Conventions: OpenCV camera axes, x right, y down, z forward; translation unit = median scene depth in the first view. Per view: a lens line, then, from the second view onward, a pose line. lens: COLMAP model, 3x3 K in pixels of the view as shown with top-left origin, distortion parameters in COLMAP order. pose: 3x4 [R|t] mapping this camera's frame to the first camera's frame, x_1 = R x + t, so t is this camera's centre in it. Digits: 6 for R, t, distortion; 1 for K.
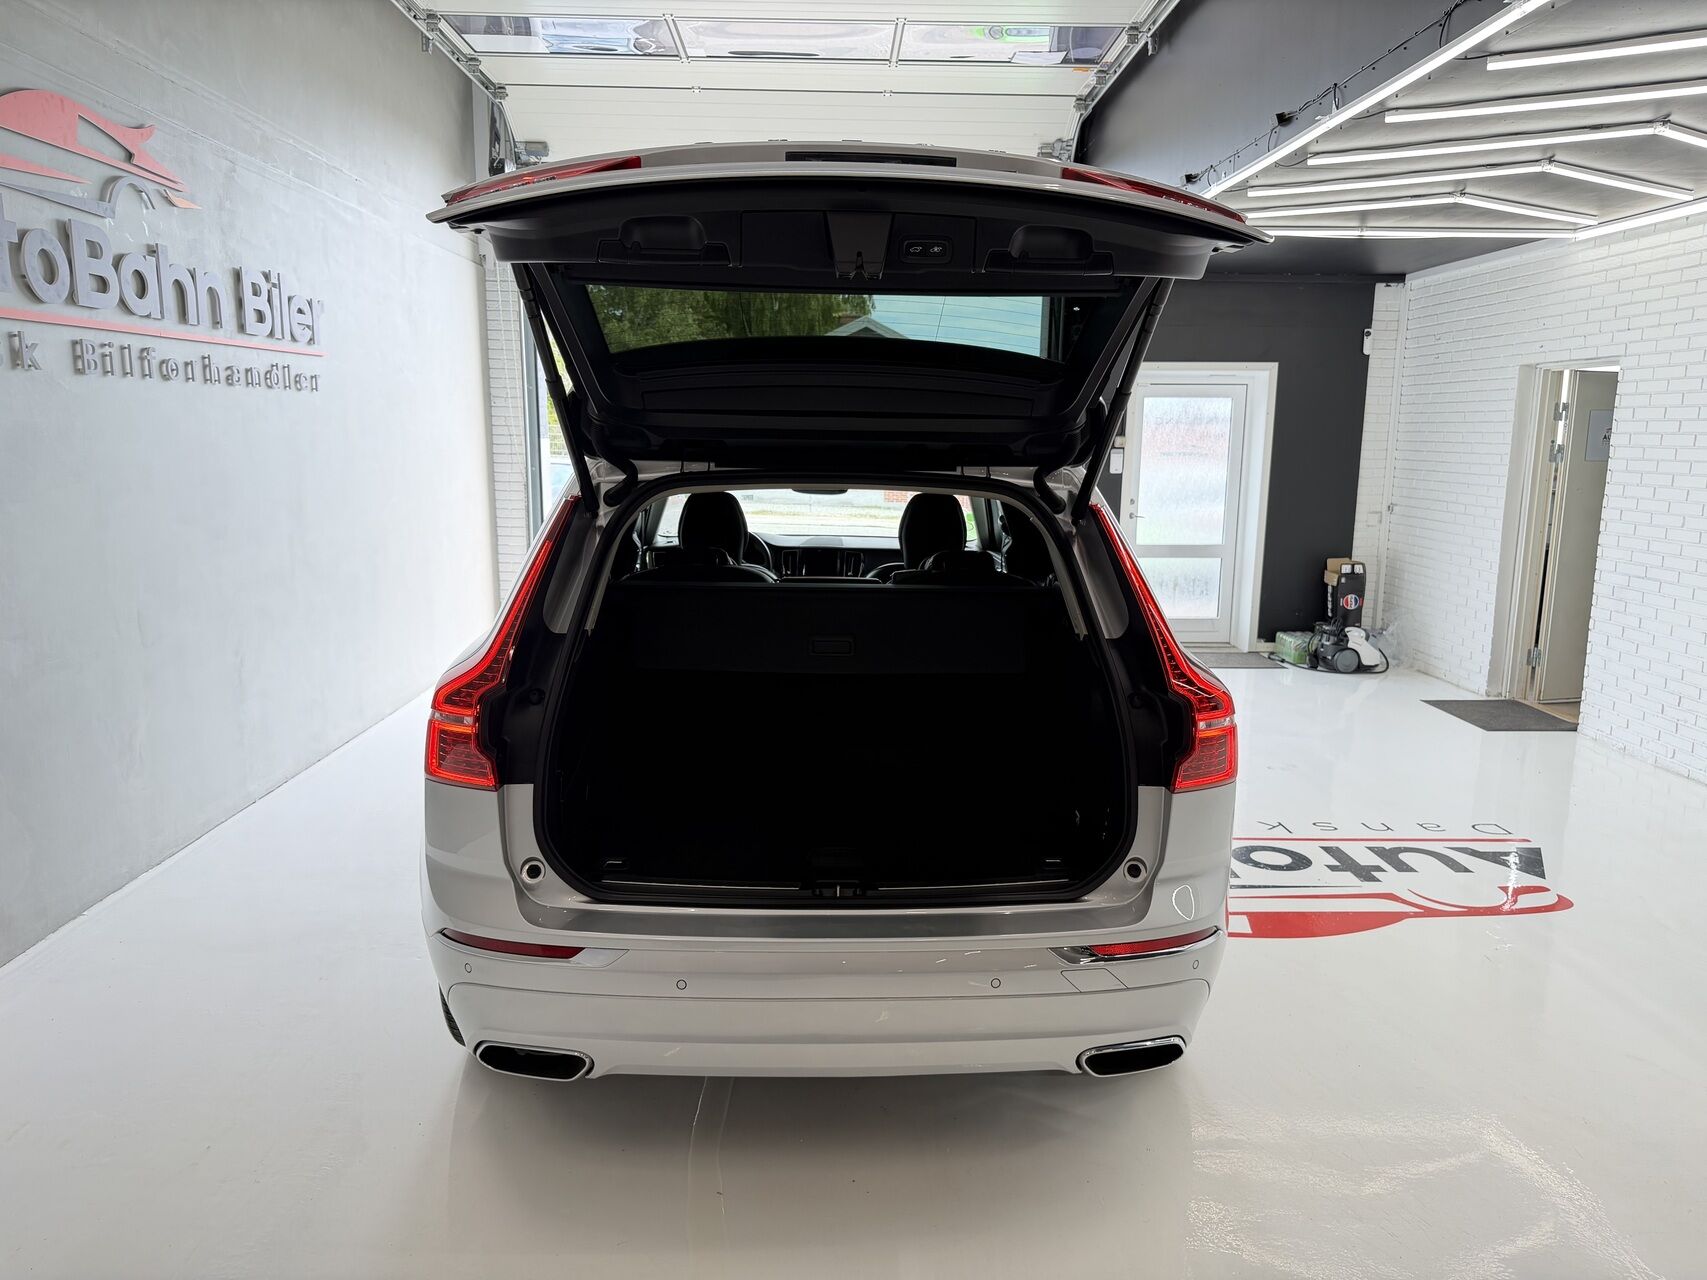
lens RADIAL K [[1212.1, 0, 853.5], [0, 1212.1, 640.0], [0, 0, 1]] dist [0.042174, -0.036513]
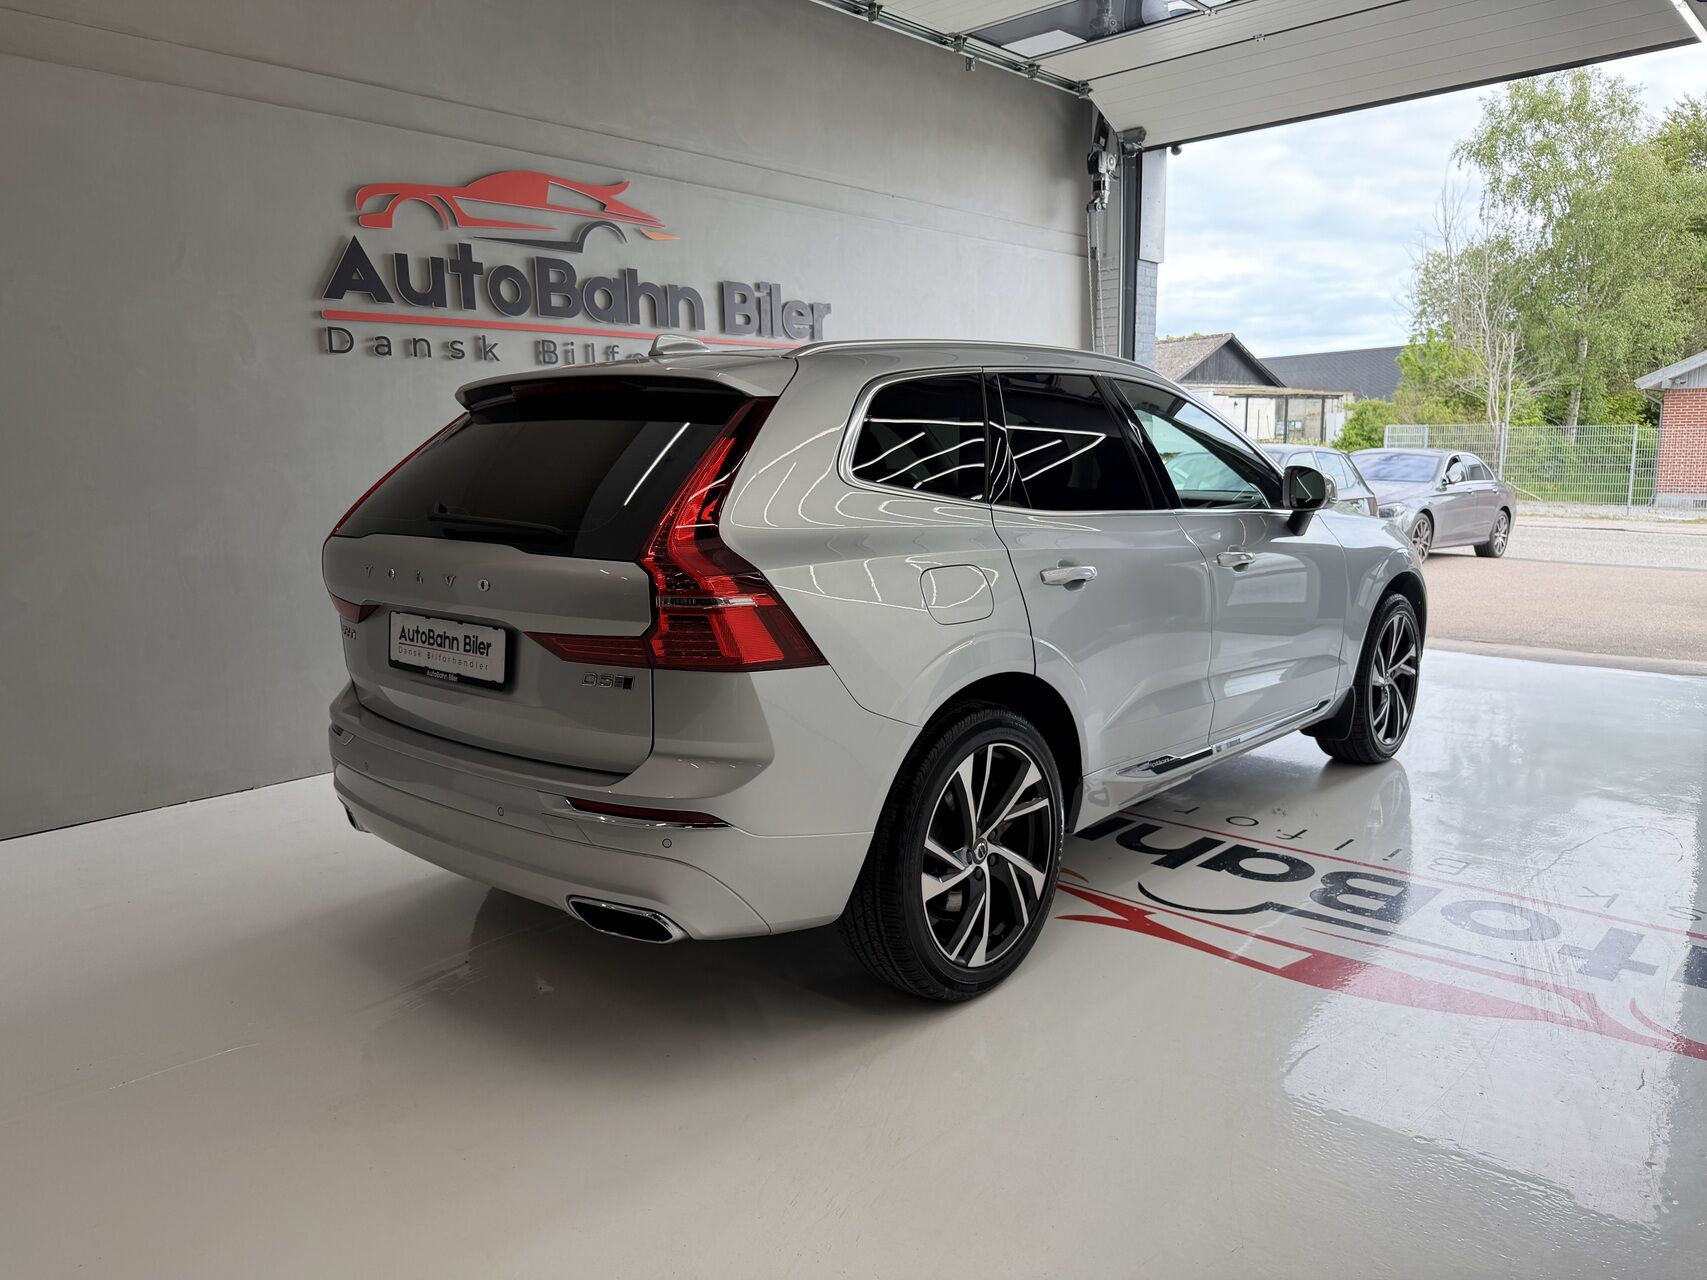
lens RADIAL K [[1210.7, 0, 853.5], [0, 1210.7, 640.0], [0, 0, 1]] dist [0.071083, -0.083530]
pose [[0.714570, 0.083821, -0.694524, 0.463398], [-0.094276, 0.995278, 0.023121, 0.027221], [0.693182, 0.048956, 0.719098, 0.167355]]
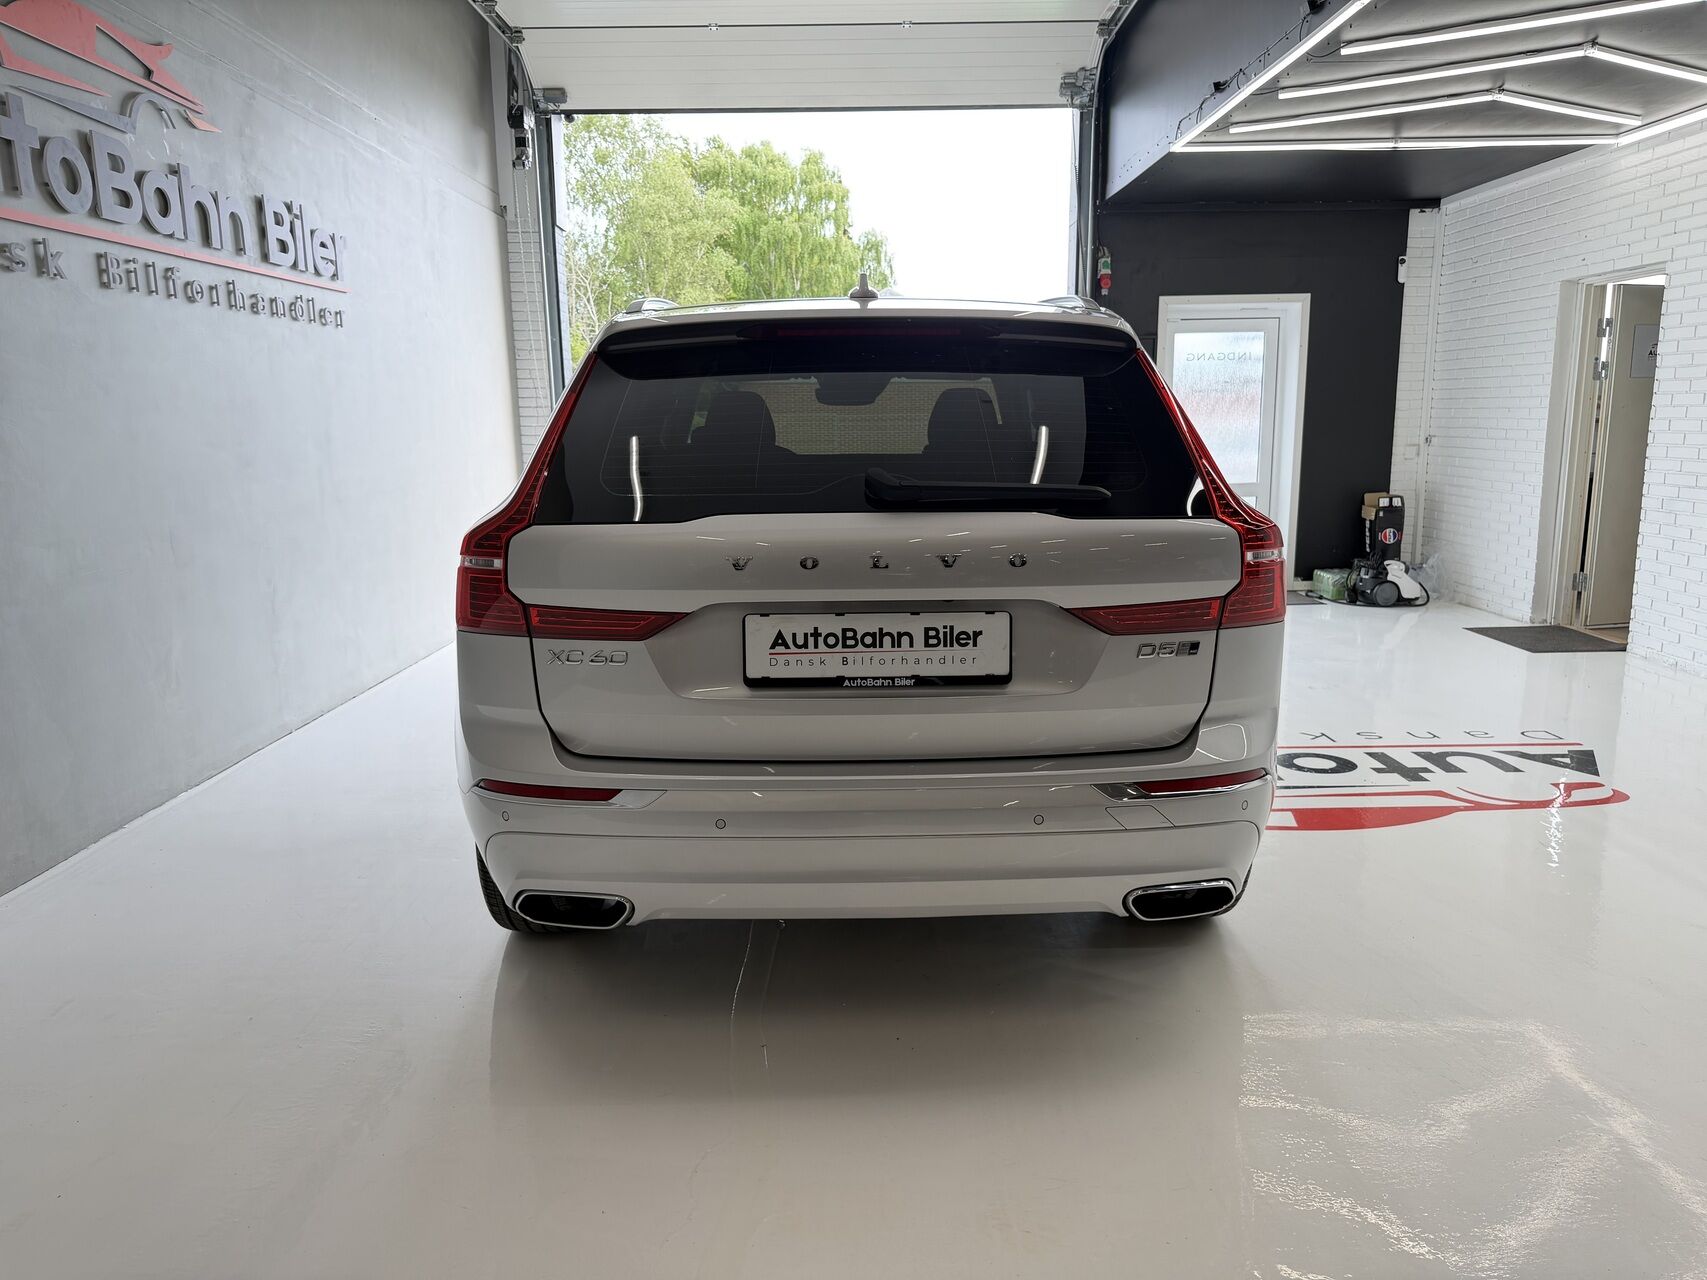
lens RADIAL K [[1214.1, 0, 853.5], [0, 1214.1, 640.0], [0, 0, 1]] dist [0.035395, -0.027027]
pose [[0.999493, -0.020932, -0.023992, -0.002602], [0.021202, 0.999714, 0.011055, 0.050591], [0.023754, -0.011559, 0.999651, 0.008401]]
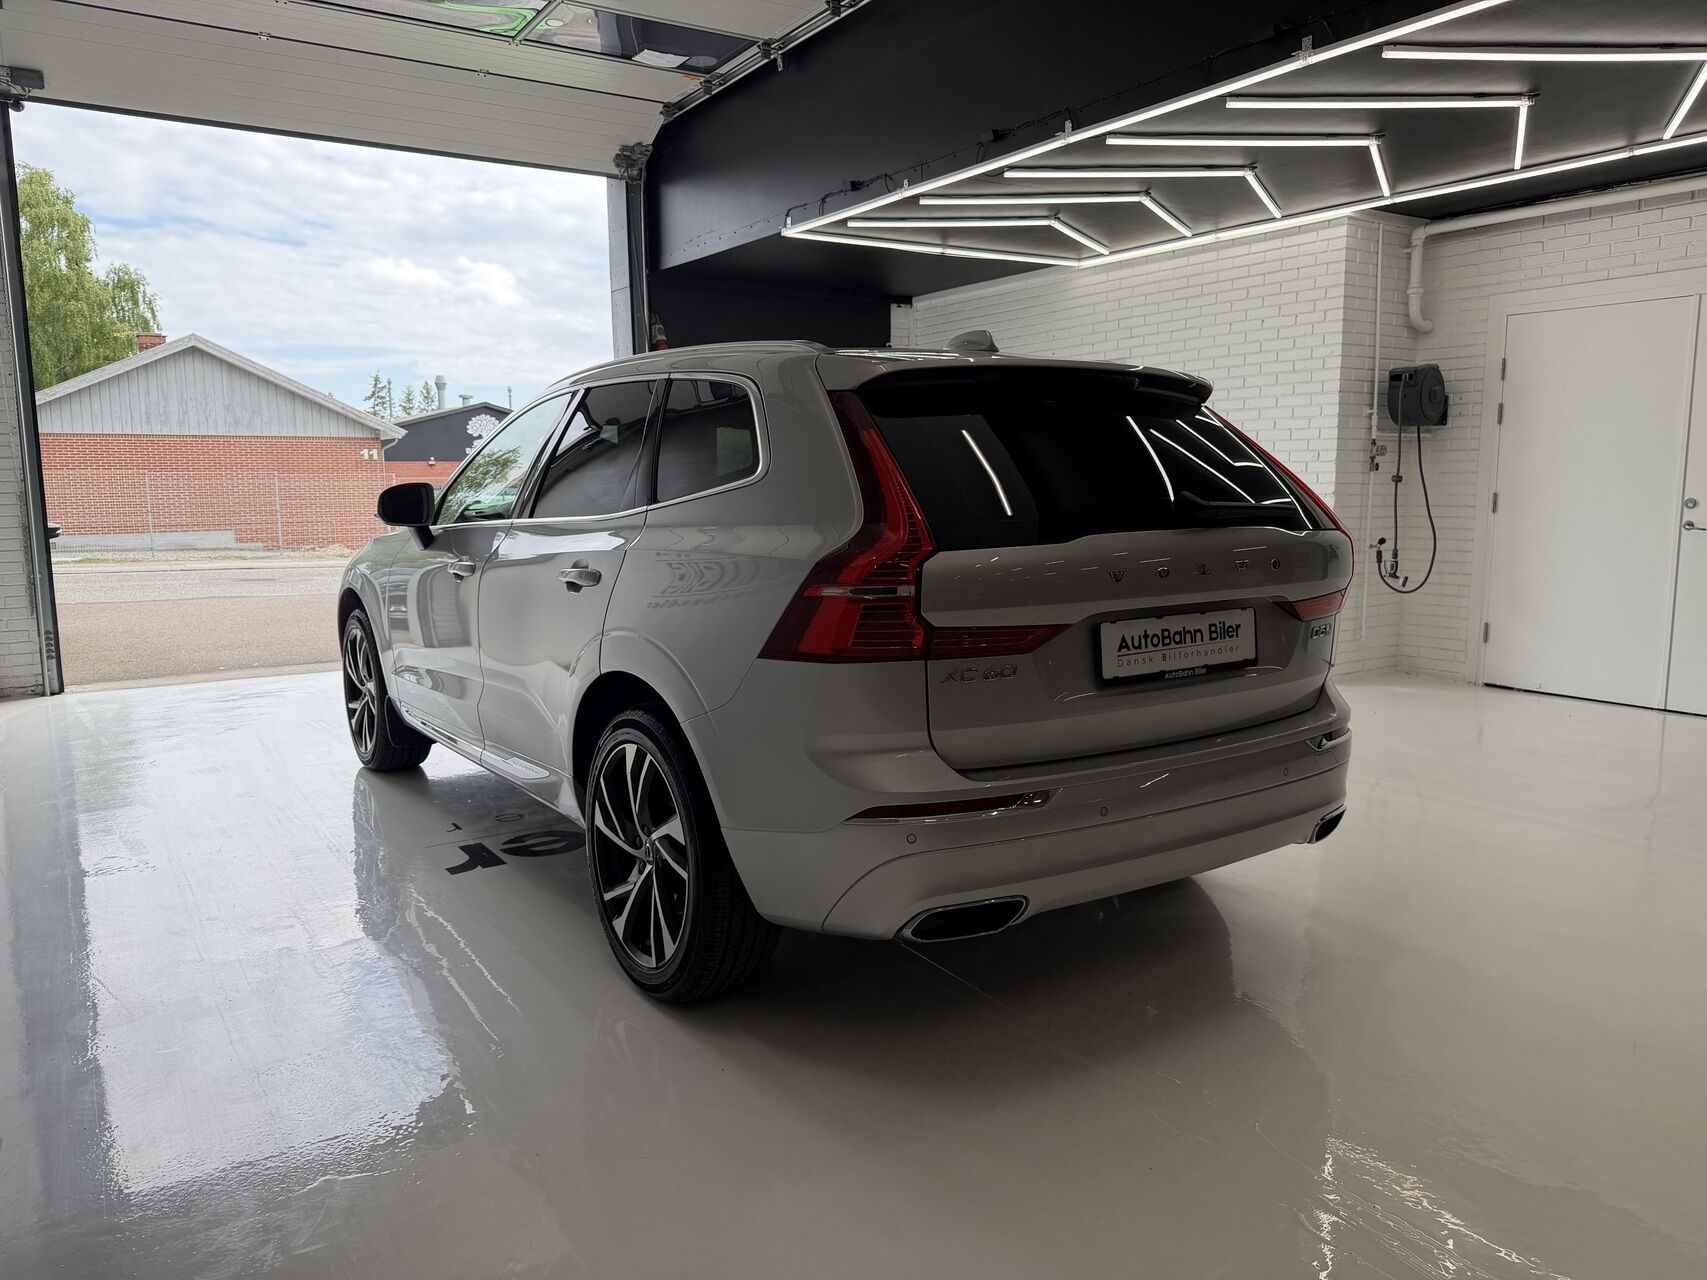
lens RADIAL K [[1205.3, 0, 853.5], [0, 1205.3, 640.0], [0, 0, 1]] dist [0.098348, -0.100731]
pose [[0.851353, -0.094485, 0.516014, -0.360247], [0.112308, 0.993668, -0.003347, 0.043322], [-0.512430, 0.060802, 0.856574, 0.068629]]
